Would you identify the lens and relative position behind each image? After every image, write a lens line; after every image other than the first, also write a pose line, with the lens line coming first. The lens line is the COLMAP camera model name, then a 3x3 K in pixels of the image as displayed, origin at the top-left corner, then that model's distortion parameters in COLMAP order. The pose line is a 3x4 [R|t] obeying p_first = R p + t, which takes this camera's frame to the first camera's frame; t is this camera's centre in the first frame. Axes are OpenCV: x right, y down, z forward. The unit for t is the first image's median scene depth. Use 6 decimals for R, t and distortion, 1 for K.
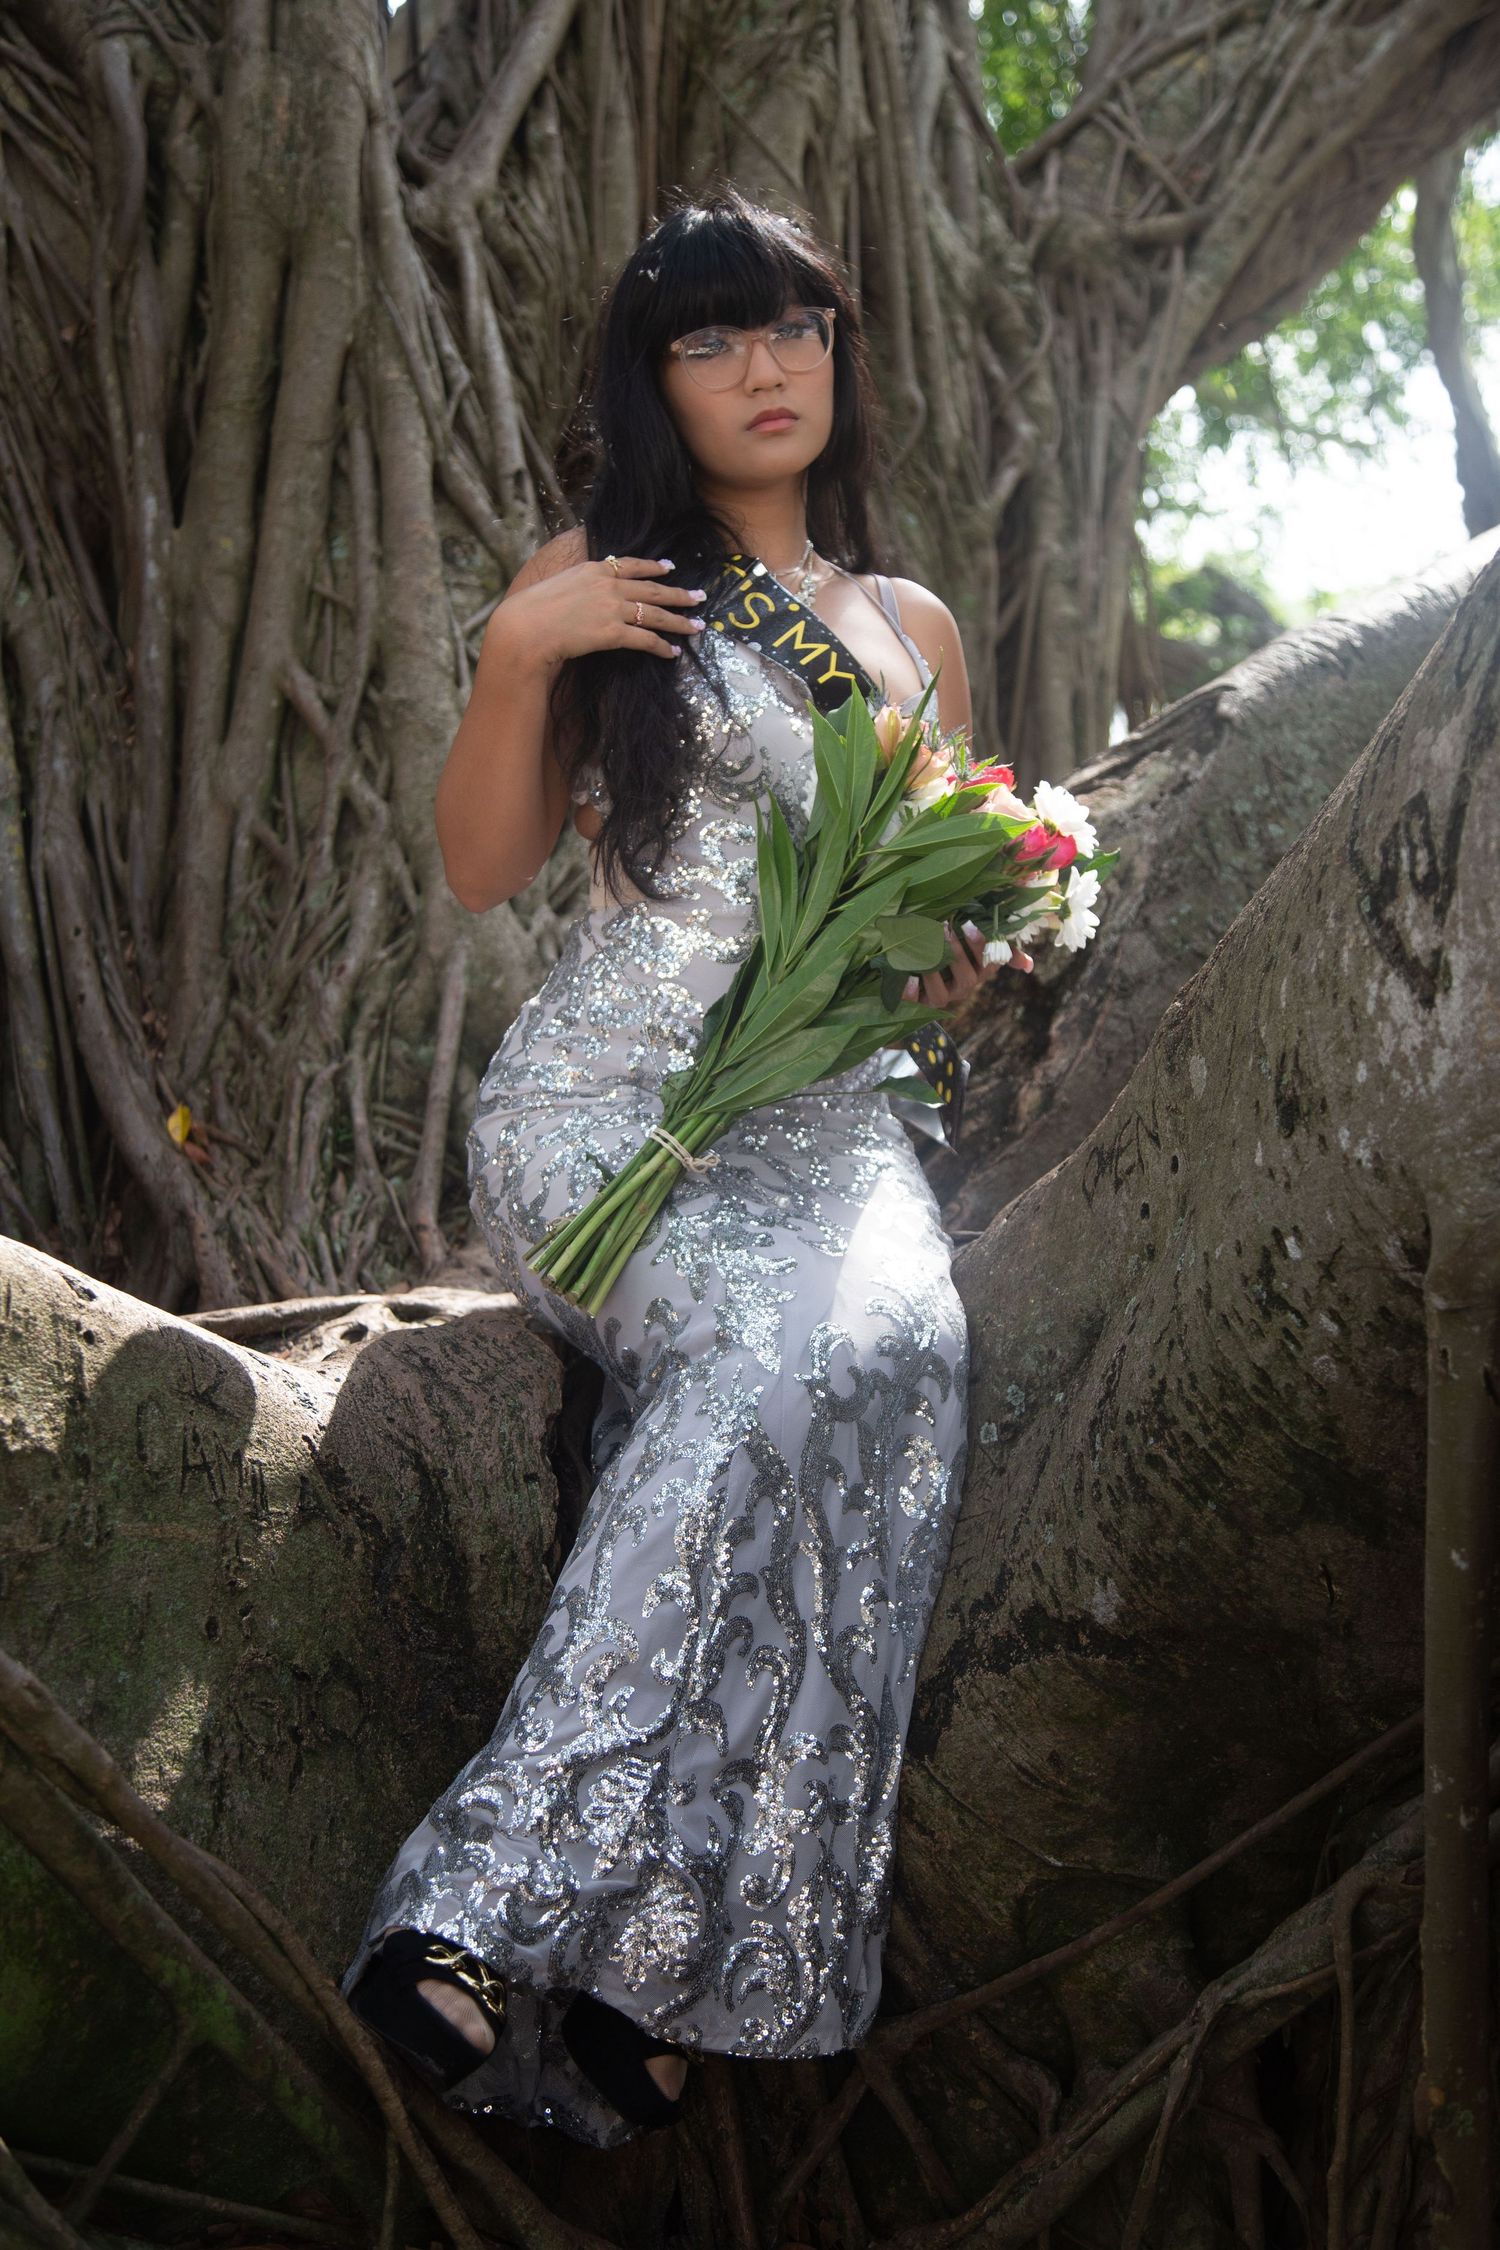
lens RADIAL K [[3037.5, 0, 750.0], [0, 3037.5, 1125.0], [0, 0, 1]] dist [0.146647, 0.086620]
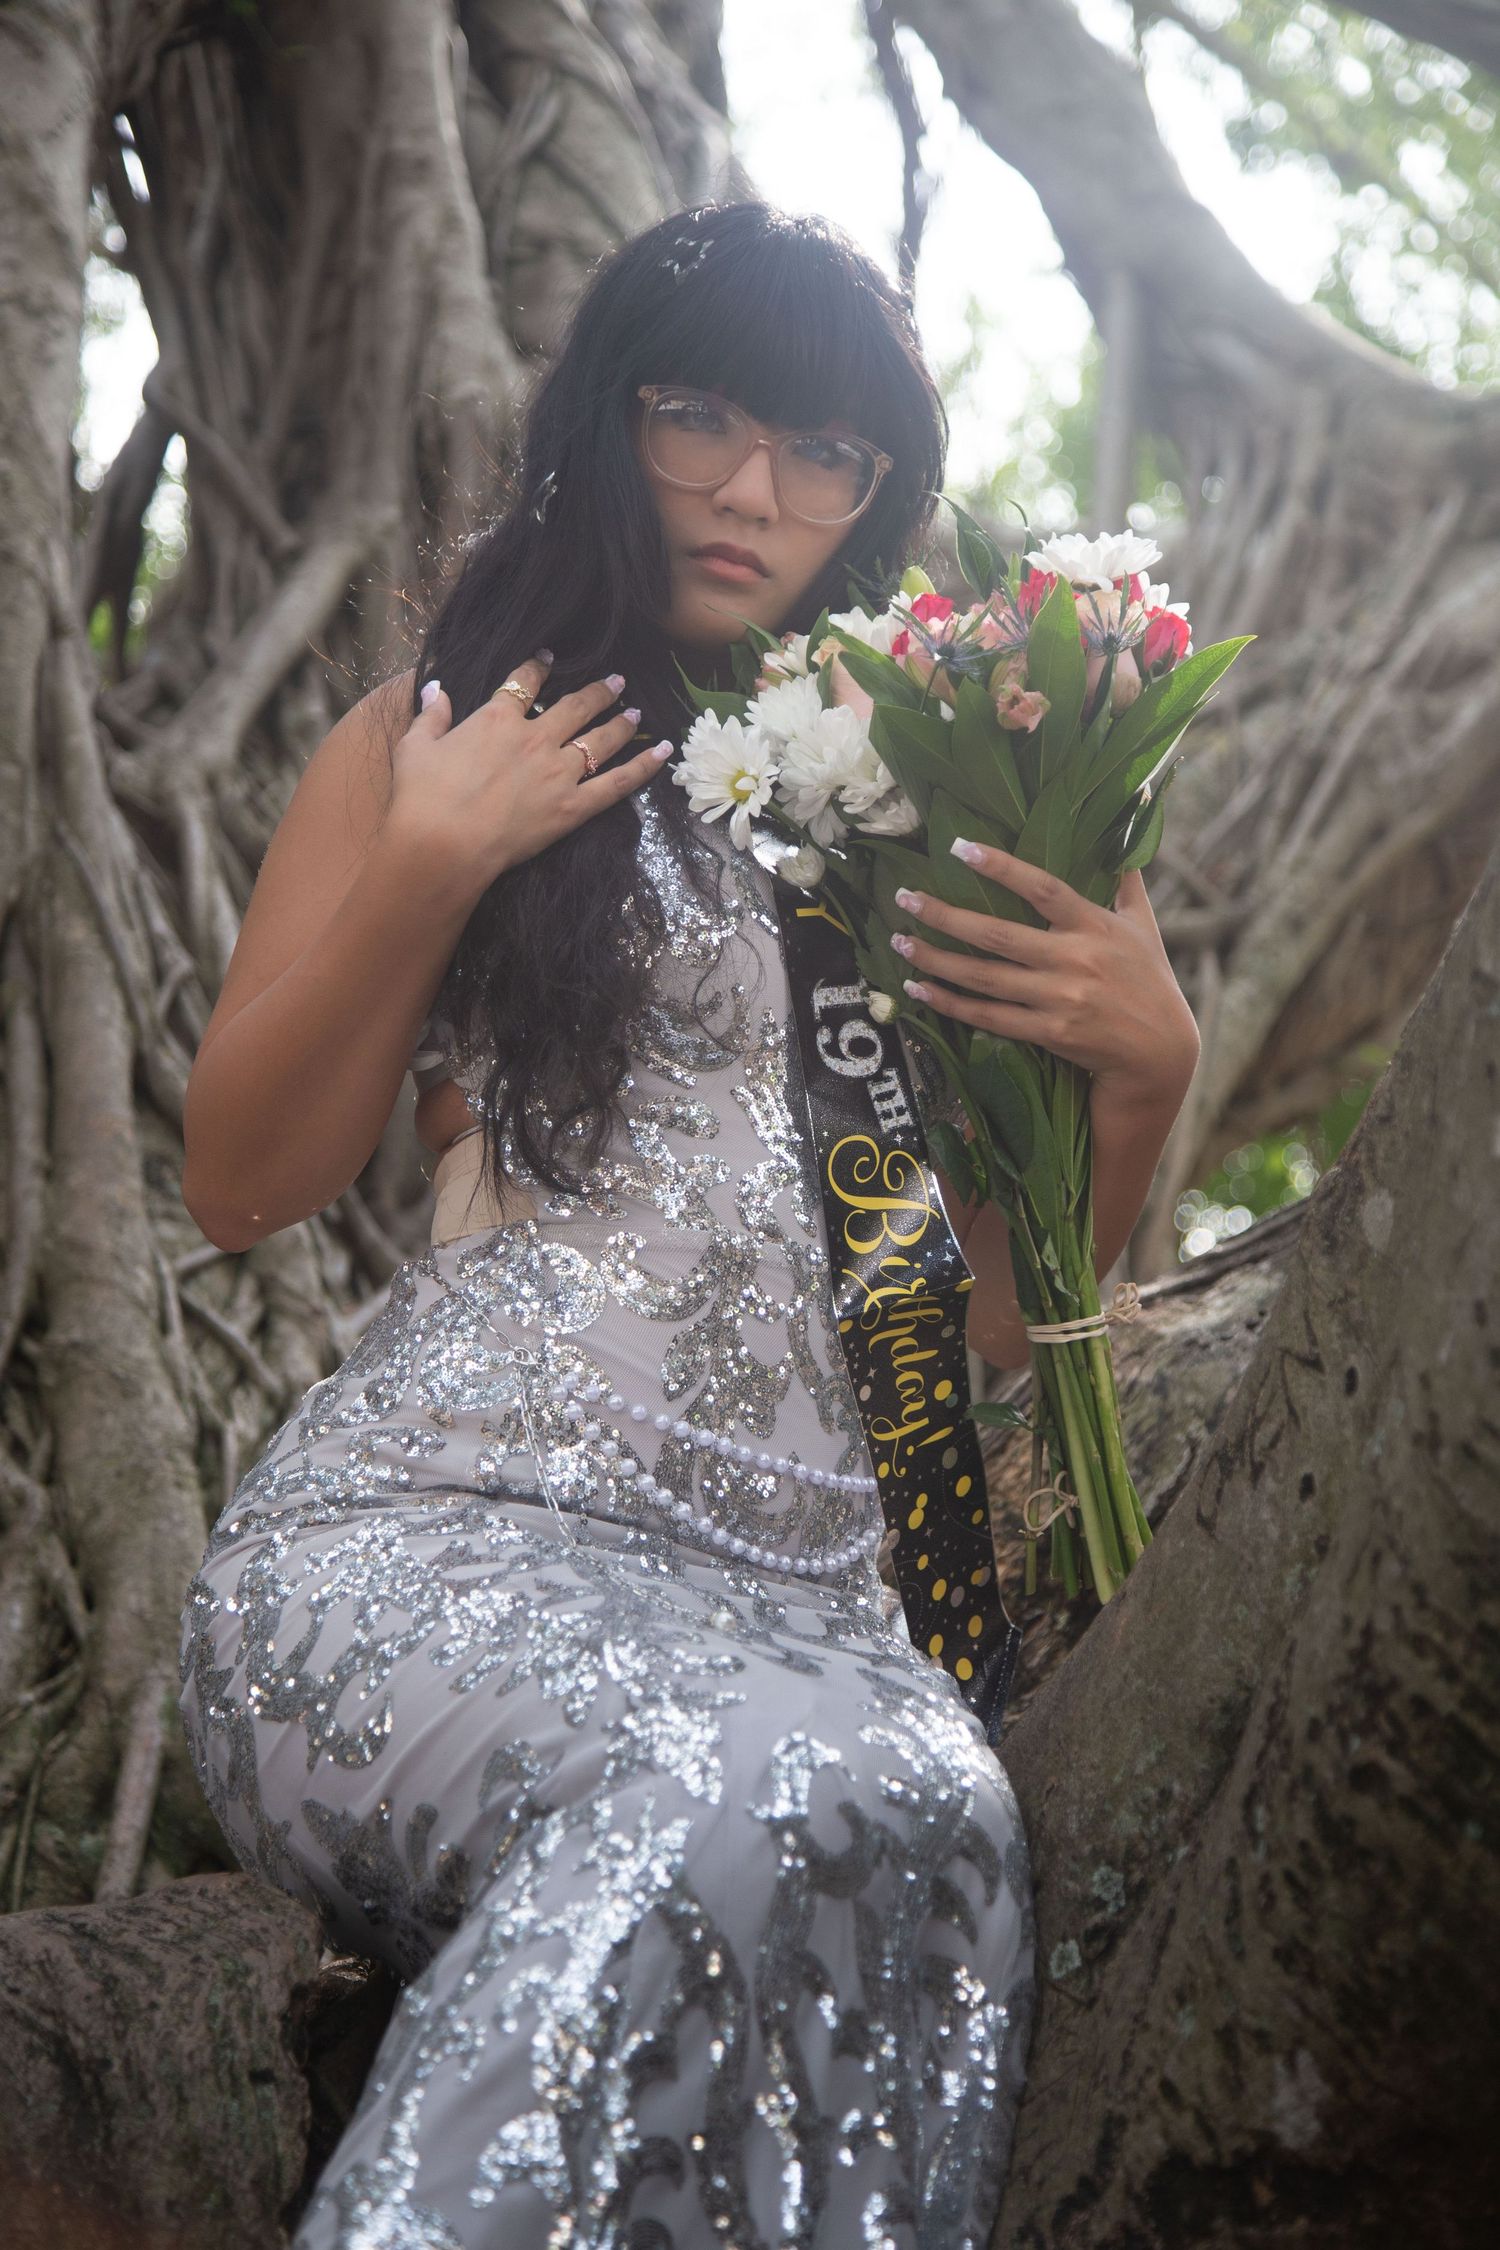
lens RADIAL K [[4444.8, 0, 750.0], [0, 4444.8, 1125.0], [0, 0, 1]] dist [0.326020, 0.300481]
pose [[0.999134, -0.016948, 0.037991, -0.007021], [0.029629, 0.930975, -0.363879, 0.174187], [-0.029202, 0.364690, 0.930671, 0.101867]]
